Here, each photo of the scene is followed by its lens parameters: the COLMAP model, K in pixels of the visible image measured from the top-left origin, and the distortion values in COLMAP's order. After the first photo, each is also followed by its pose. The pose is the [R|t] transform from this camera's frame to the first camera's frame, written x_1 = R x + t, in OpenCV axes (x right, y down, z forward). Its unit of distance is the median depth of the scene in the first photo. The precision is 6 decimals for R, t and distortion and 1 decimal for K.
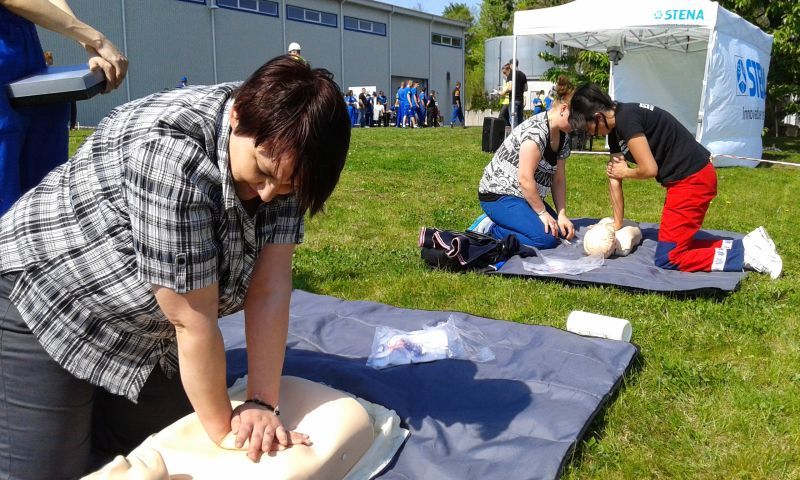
lens RADIAL K [[742.5, 0, 398.4], [0, 742.5, 231.1], [0, 0, 1]] dist [0.117933, -0.286729]
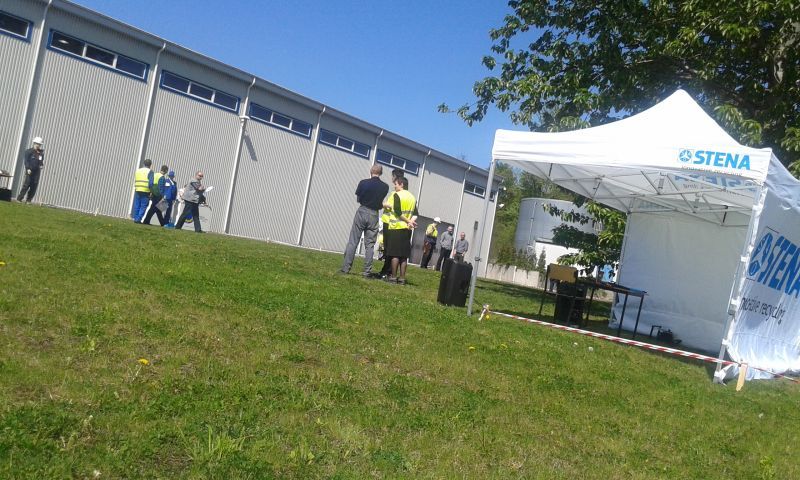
lens RADIAL K [[760.5, 0, 345.6], [0, 760.5, 221.8], [0, 0, 1]] dist [0.001996, -0.124133]
pose [[0.980015, 0.168989, -0.104942, 0.379084], [-0.185803, 0.966050, -0.179511, -0.128629], [0.071044, 0.195422, 0.978143, 0.943313]]
